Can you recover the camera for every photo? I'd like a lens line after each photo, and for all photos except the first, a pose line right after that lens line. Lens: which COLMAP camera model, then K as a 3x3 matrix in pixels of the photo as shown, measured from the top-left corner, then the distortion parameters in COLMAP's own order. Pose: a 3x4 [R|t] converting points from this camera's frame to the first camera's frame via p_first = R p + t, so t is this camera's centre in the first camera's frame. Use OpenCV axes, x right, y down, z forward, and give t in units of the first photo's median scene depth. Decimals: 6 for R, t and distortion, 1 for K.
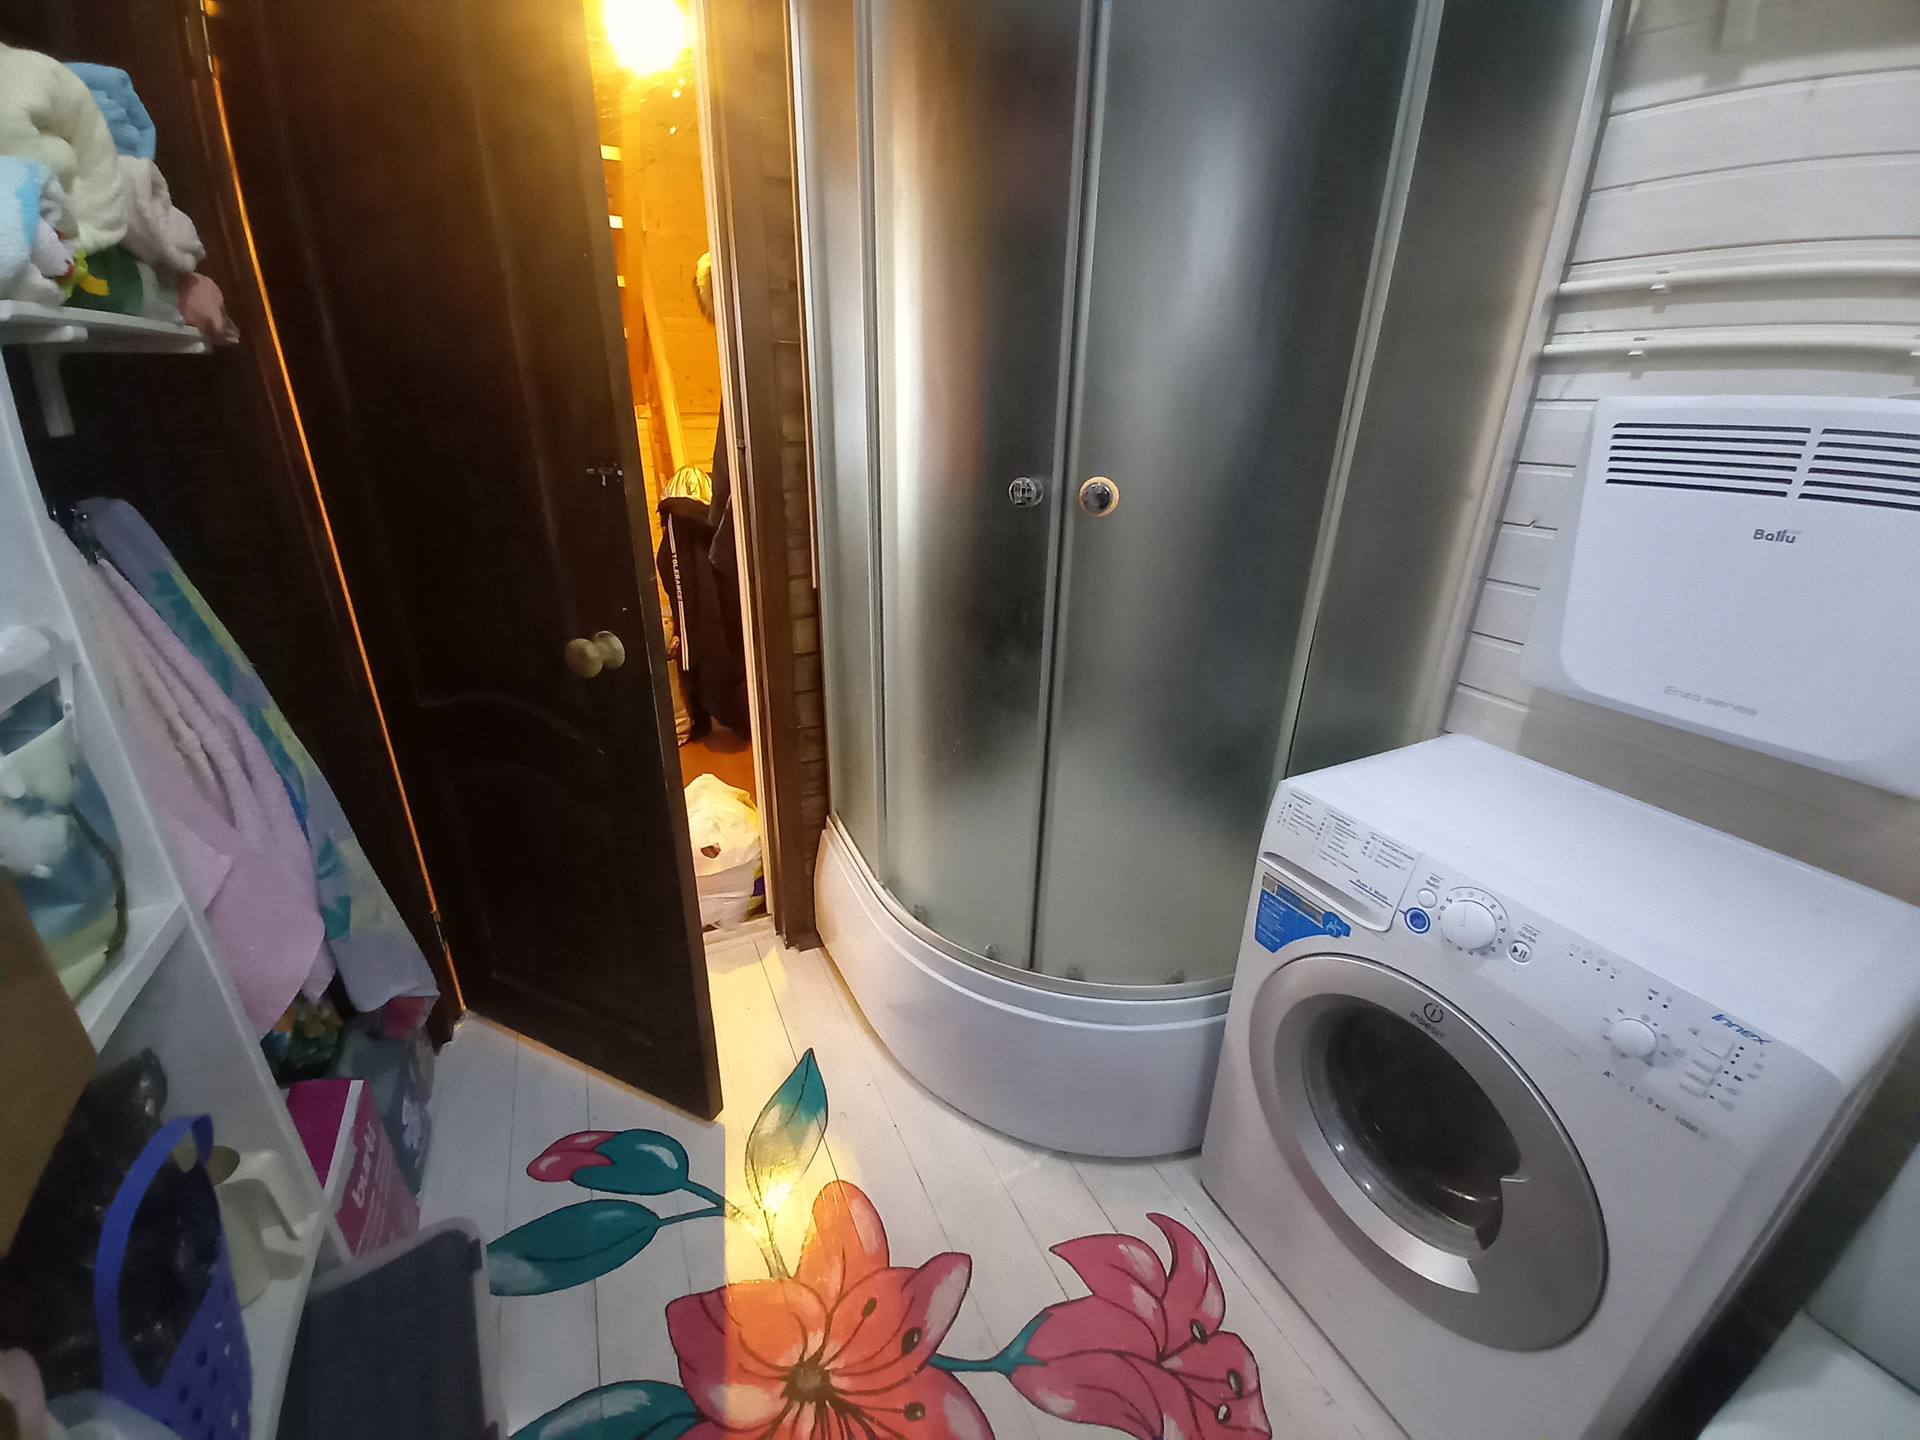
lens RADIAL K [[743.3, 0, 969.0], [0, 743.3, 705.9], [0, 0, 1]] dist [0.006451, -0.010870]
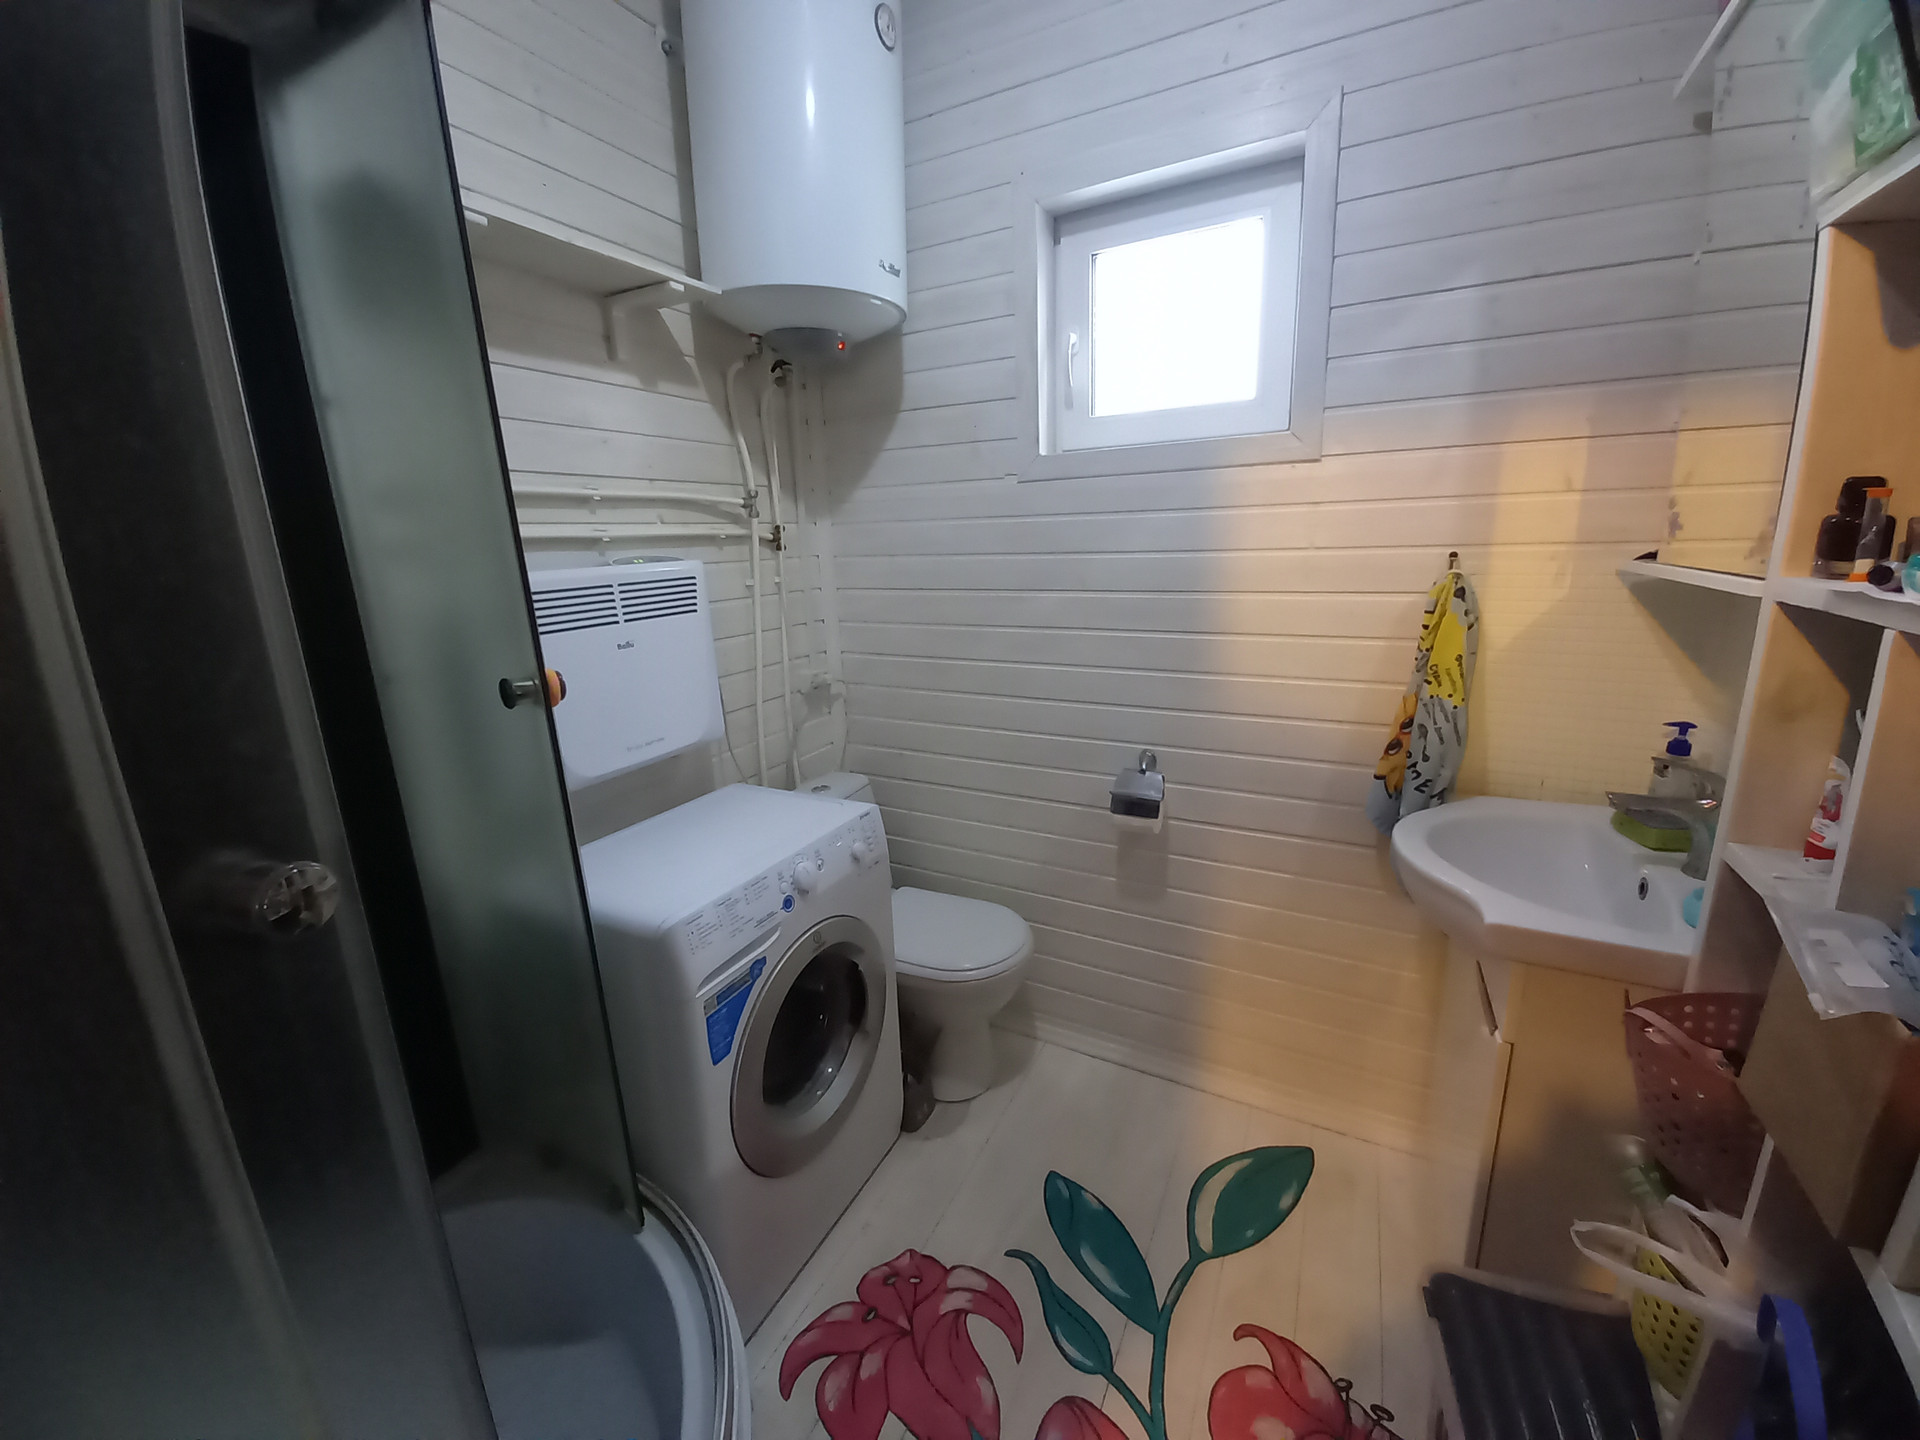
lens RADIAL K [[743.3, 0, 957.9], [0, 743.3, 720.2], [0, 0, 1]] dist [0.006451, -0.010870]
pose [[-0.591008, -0.180639, 0.786180, -0.630958], [0.321851, 0.840864, 0.435154, -0.503318], [-0.739677, 0.510212, -0.438819, 1.096719]]
